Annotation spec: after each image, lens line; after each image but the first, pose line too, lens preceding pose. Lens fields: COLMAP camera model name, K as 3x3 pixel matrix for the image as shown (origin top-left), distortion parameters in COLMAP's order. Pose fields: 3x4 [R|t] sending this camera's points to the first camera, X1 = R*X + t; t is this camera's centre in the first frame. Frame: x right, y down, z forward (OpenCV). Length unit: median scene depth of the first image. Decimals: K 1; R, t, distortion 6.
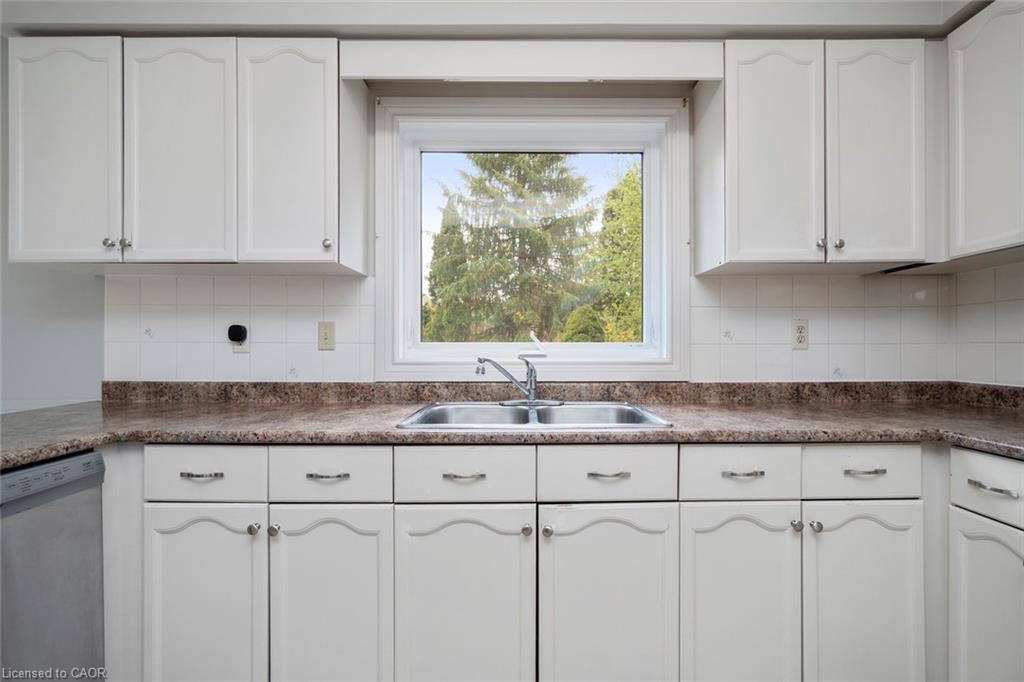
lens RADIAL K [[453.0, 0, 507.3], [0, 453.0, 340.3], [0, 0, 1]] dist [-0.003243, 0.000073]
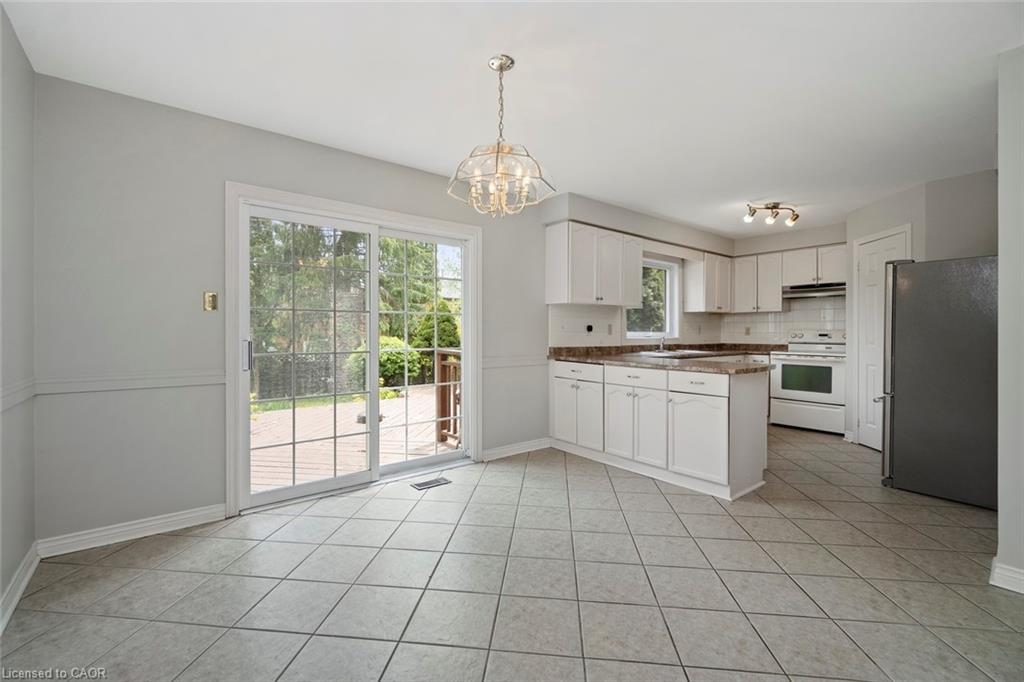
lens RADIAL K [[445.6, 0, 506.4], [0, 445.6, 334.0], [0, 0, 1]] dist [0.009979, 0.000083]
pose [[0.771747, 0.003790, 0.635919, -2.725339], [-0.023166, 0.999486, 0.022158, -0.031478], [-0.635508, -0.031832, 0.771438, -0.762784]]
